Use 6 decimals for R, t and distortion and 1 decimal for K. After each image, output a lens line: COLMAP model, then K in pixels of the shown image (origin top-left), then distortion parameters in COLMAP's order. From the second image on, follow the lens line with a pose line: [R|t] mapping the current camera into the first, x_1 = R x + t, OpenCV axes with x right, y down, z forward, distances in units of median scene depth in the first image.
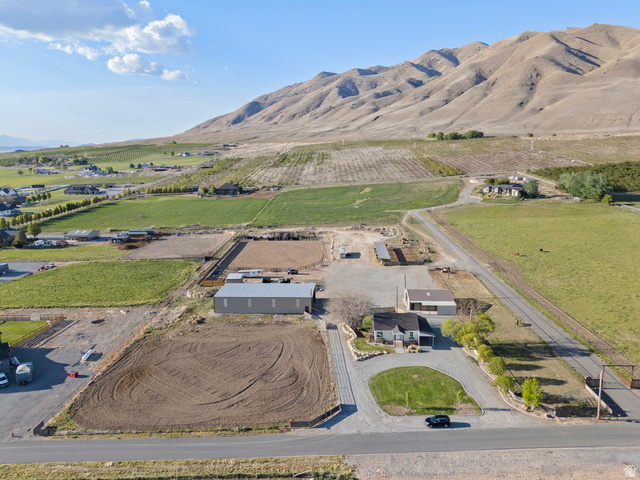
lens RADIAL K [[469.1, 0, 317.5], [0, 469.1, 239.3], [0, 0, 1]] dist [0.067588, -0.058896]
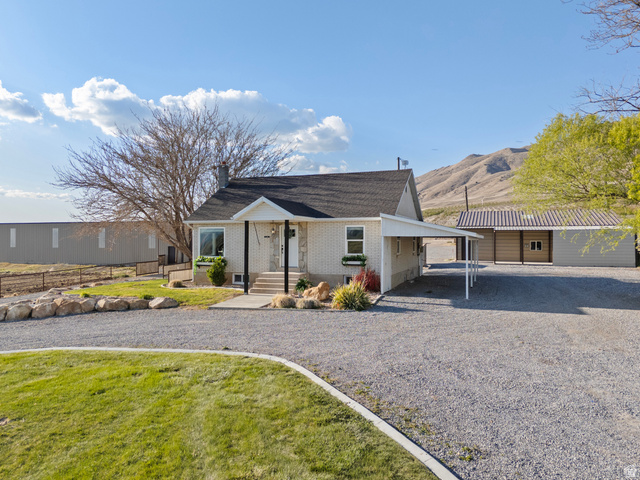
lens RADIAL K [[469.1, 0, 317.5], [0, 469.1, 239.3], [0, 0, 1]] dist [0.067588, -0.058896]
pose [[0.952393, 0.016087, -0.304448, 0.029529], [-0.071402, 0.982603, -0.171446, 0.028607], [0.296394, 0.185022, 0.936972, 0.100972]]
